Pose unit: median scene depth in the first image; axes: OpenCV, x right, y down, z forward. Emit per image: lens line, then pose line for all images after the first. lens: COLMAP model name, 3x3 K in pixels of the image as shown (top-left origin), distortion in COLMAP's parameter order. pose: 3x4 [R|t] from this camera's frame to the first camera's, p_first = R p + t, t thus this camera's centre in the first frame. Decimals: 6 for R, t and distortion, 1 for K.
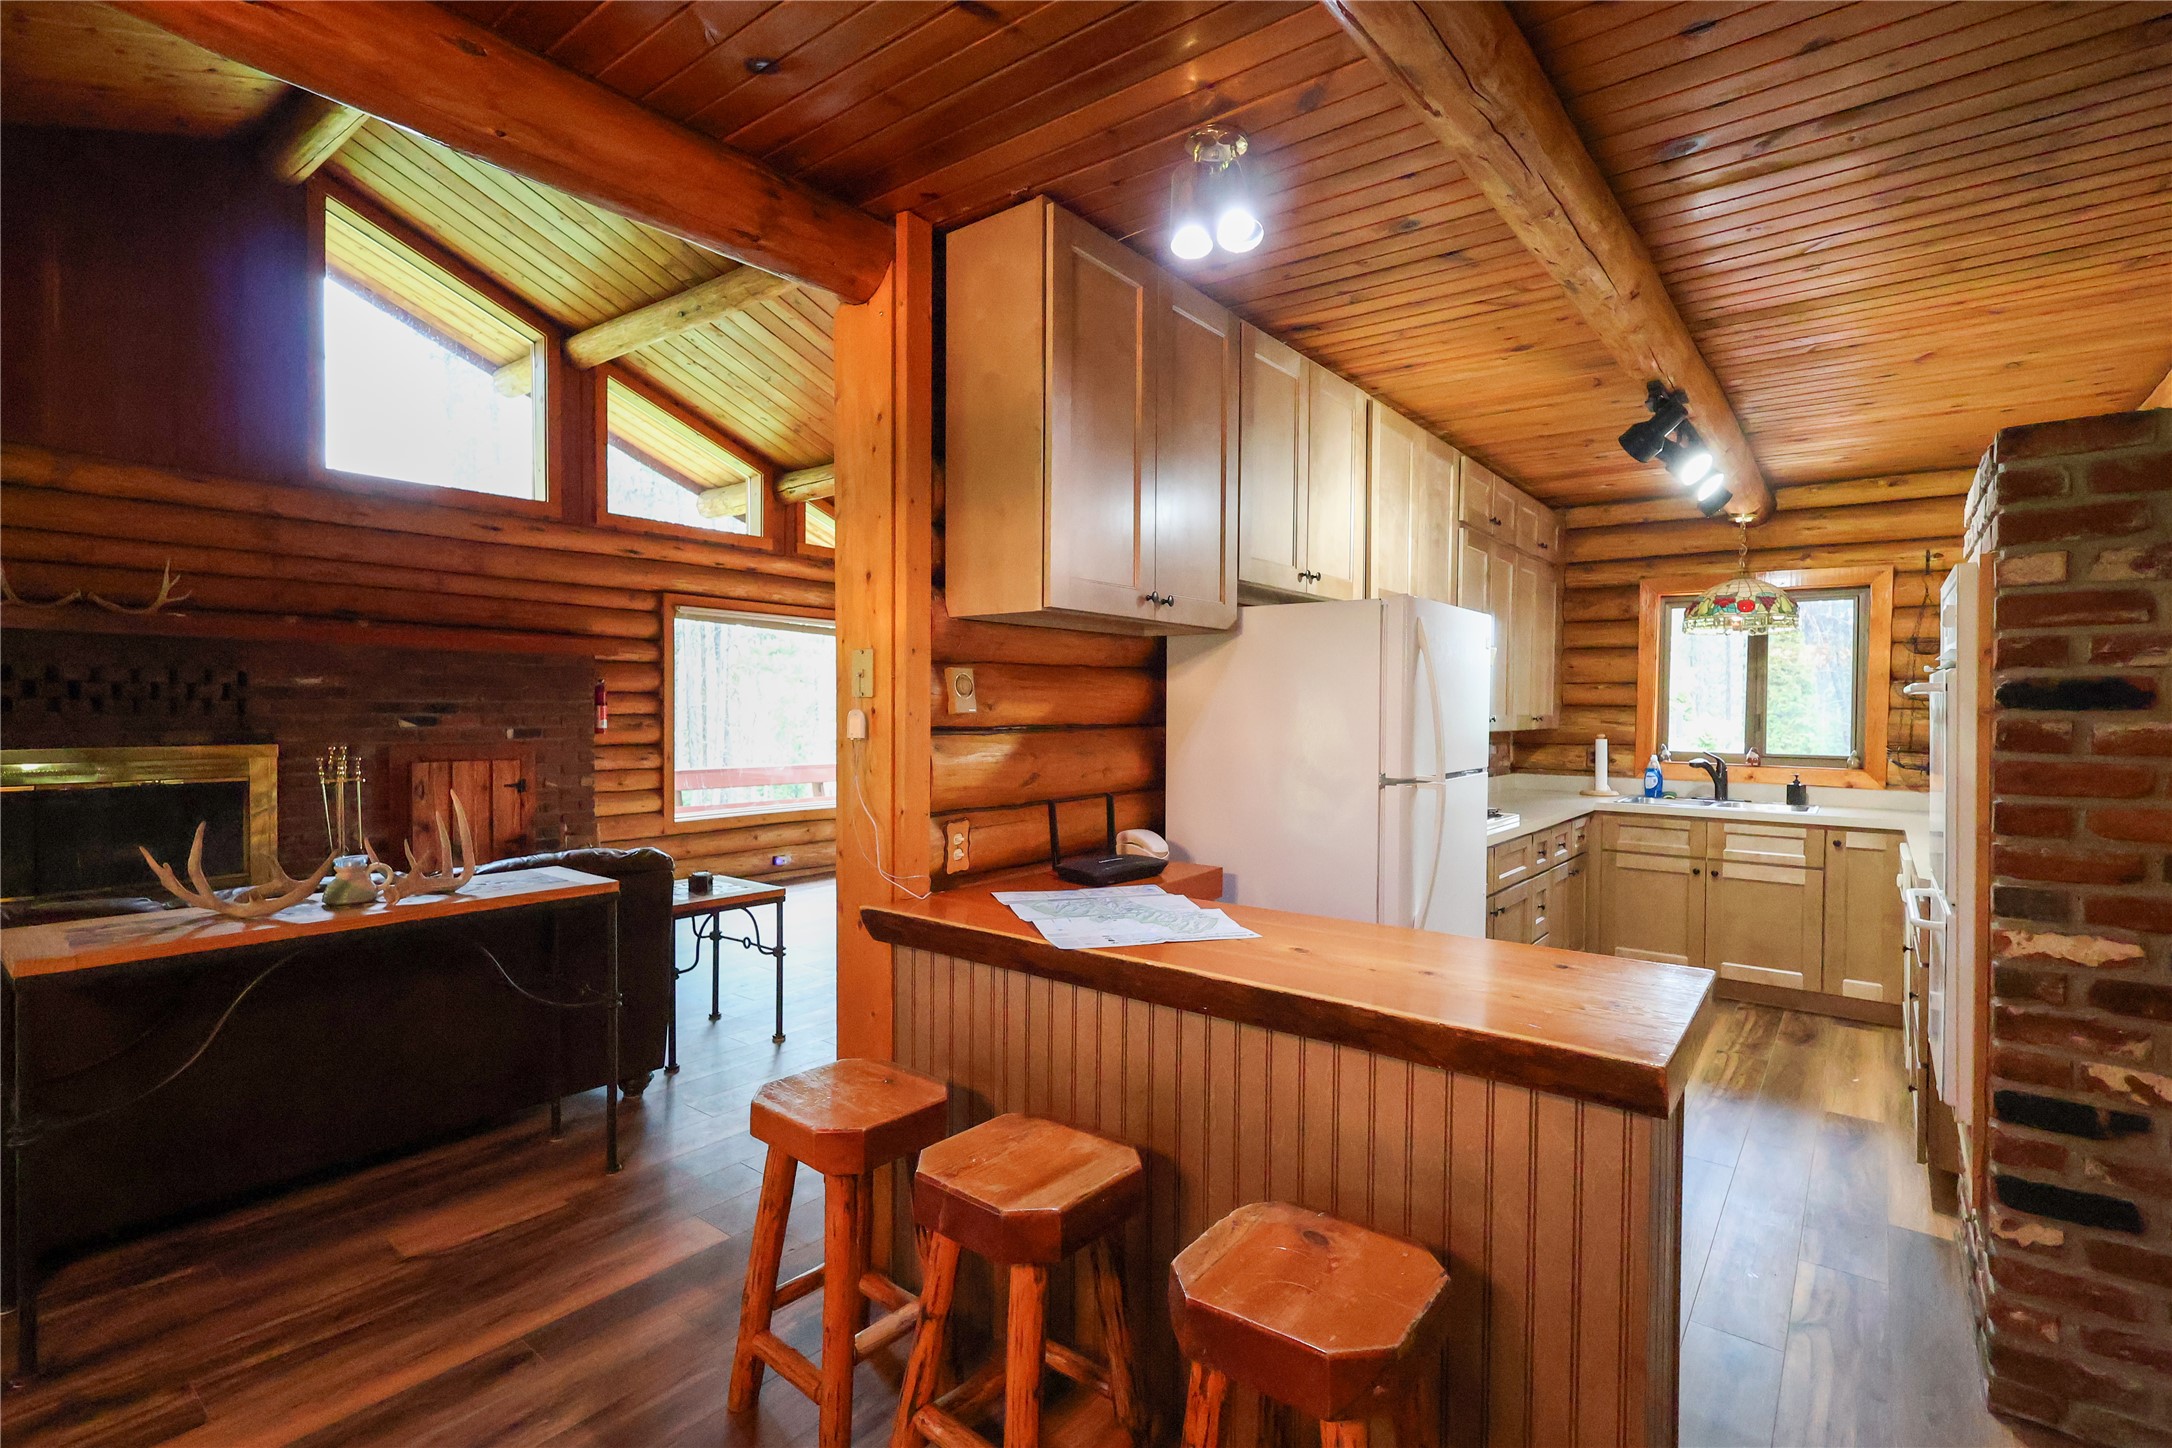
lens RADIAL K [[1006.8, 0, 1093.2], [0, 1006.8, 720.7], [0, 0, 1]] dist [0.000083, 0.000352]
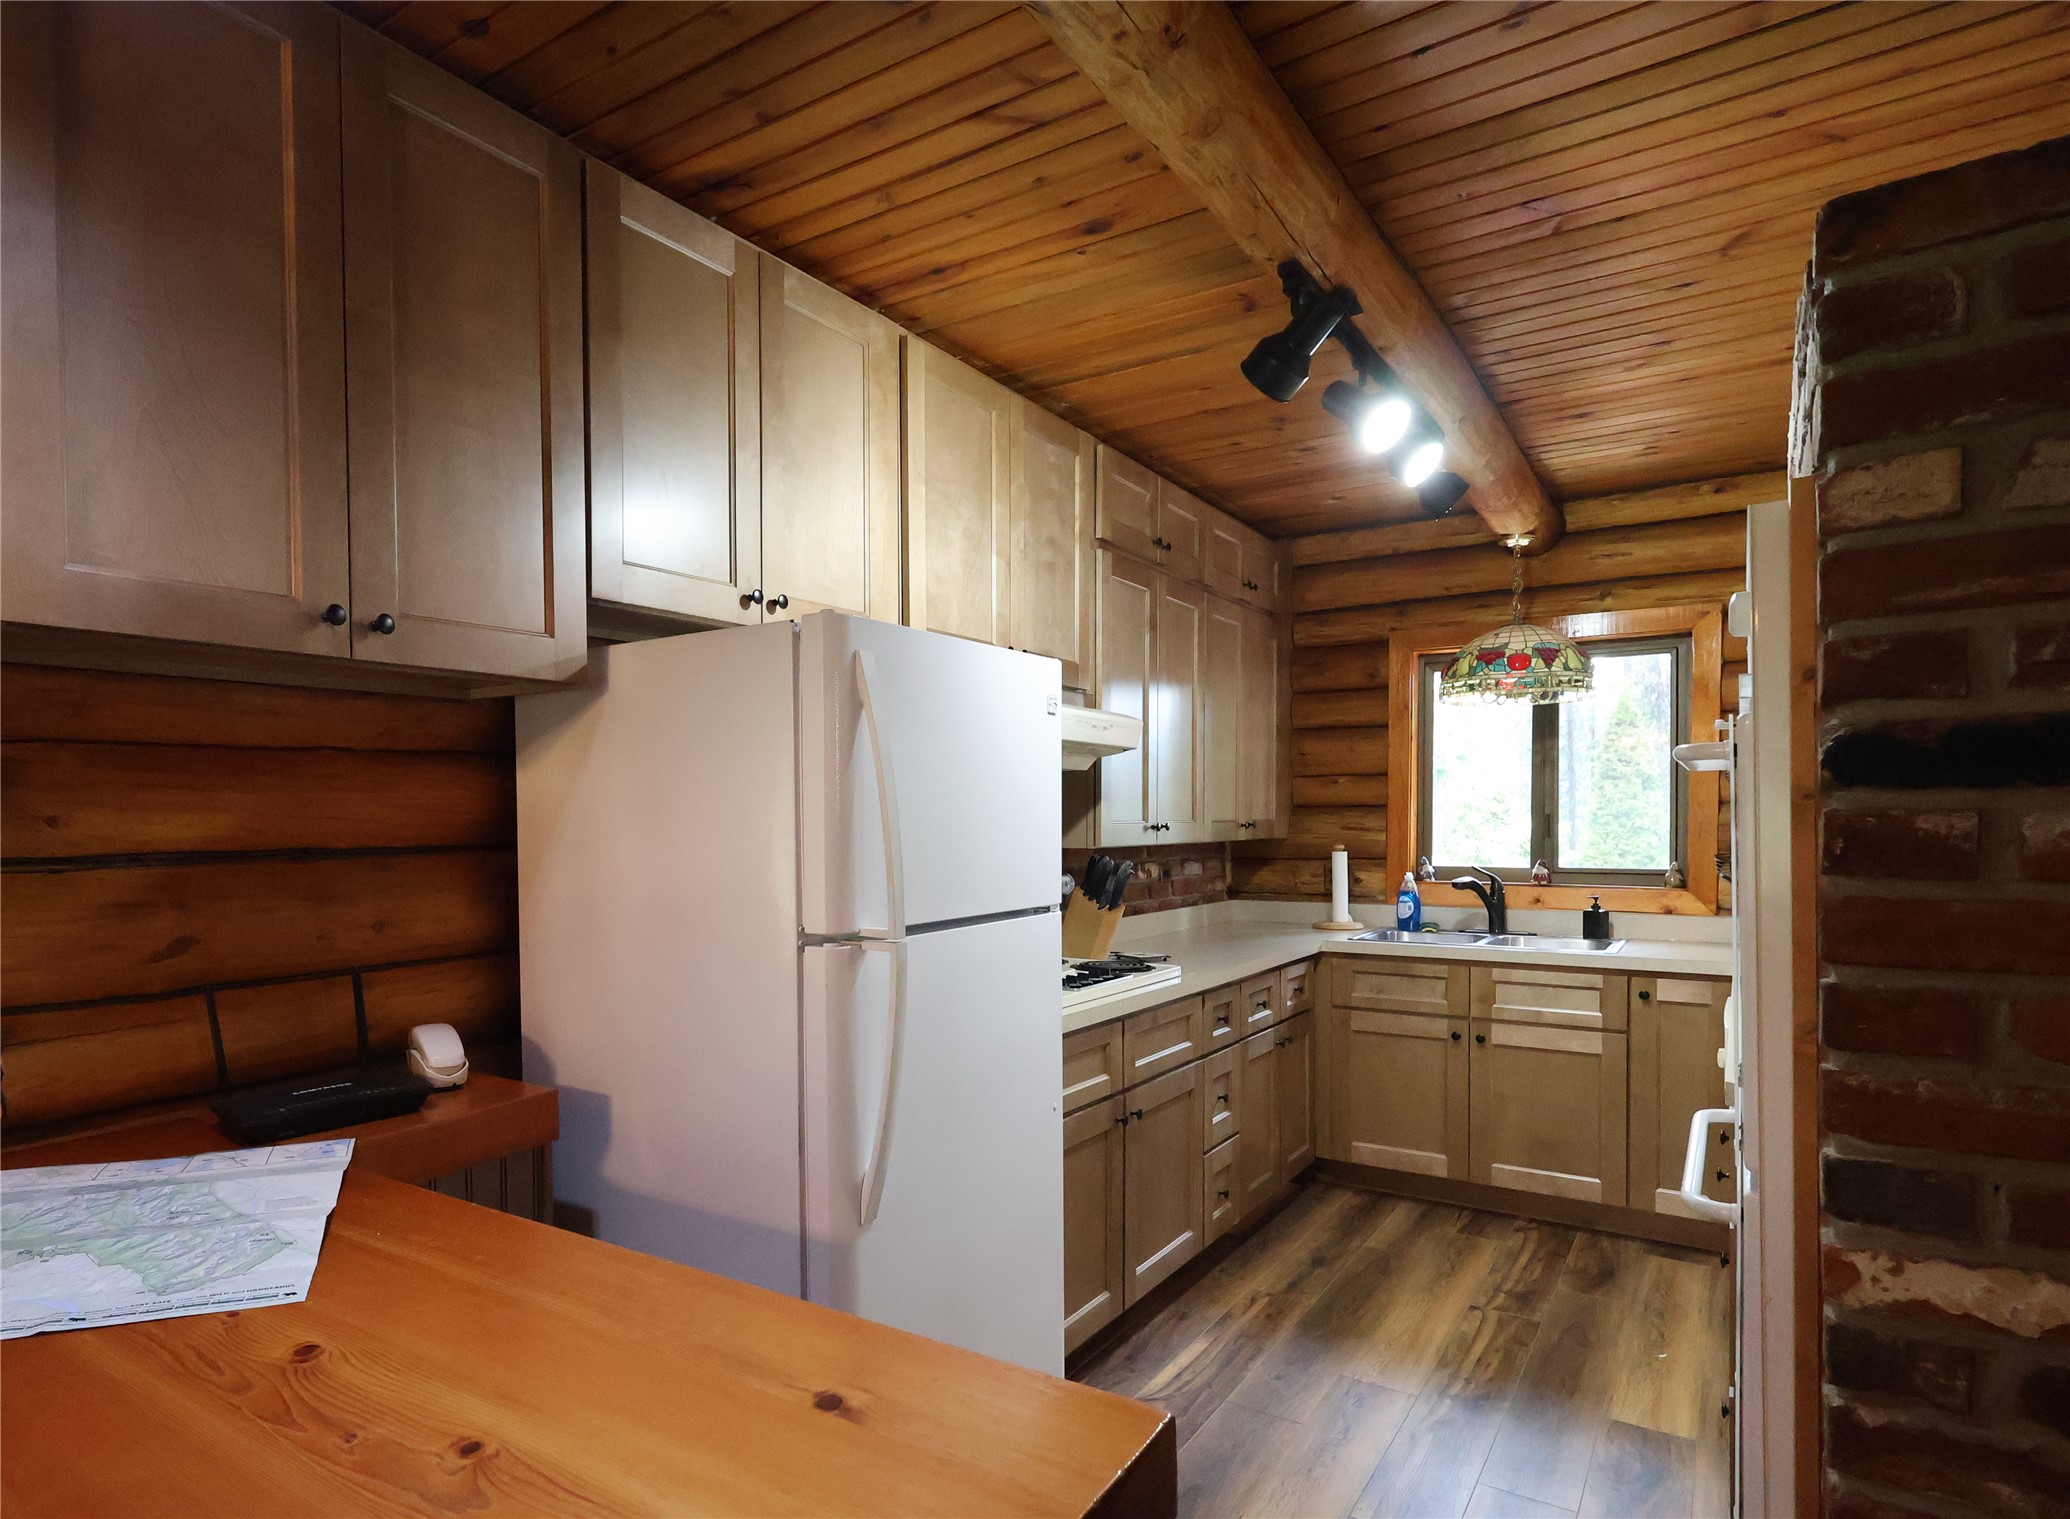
lens RADIAL K [[1170.4, 0, 893.4], [0, 1170.4, 840.2], [0, 0, 1]] dist [0.002125, -0.001098]
pose [[0.999360, -0.017370, 0.031278, 0.193243], [0.017259, 0.999844, 0.003837, 0.001306], [-0.031340, -0.003294, 0.999503, 0.202024]]
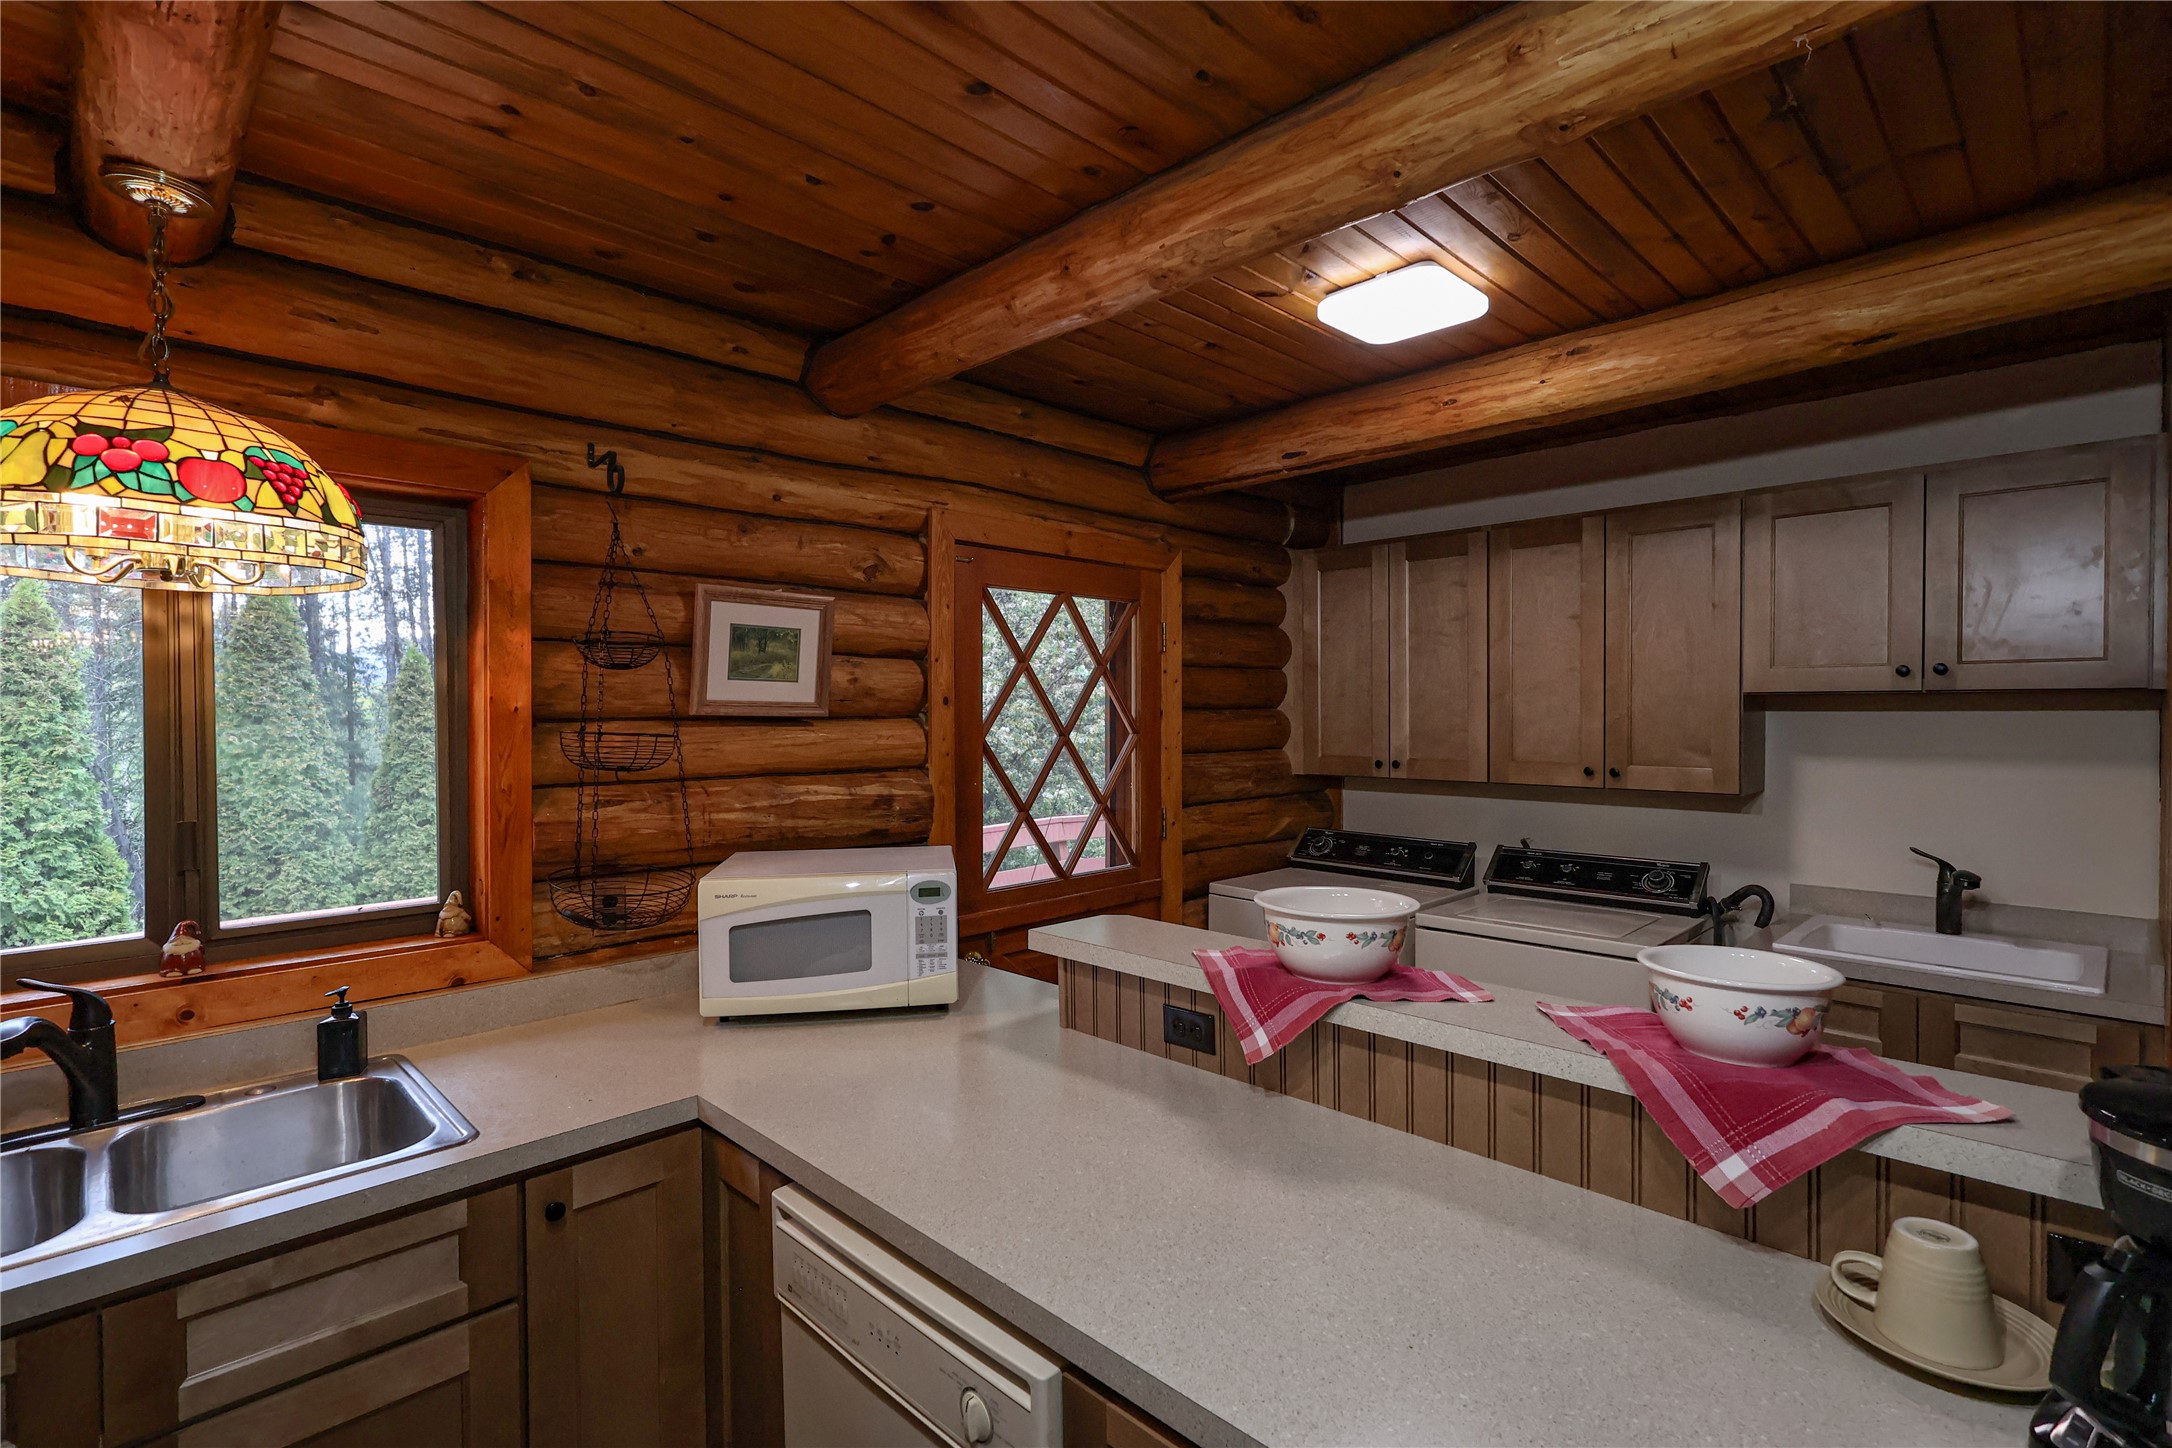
lens RADIAL K [[1006.8, 0, 1084.1], [0, 1006.8, 720.5], [0, 0, 1]] dist [0.000083, 0.000352]
pose [[0.128531, -0.024712, 0.991398, 0.427189], [0.024535, 0.999463, 0.021732, -0.050019], [-0.991402, 0.021530, 0.129068, 0.777722]]
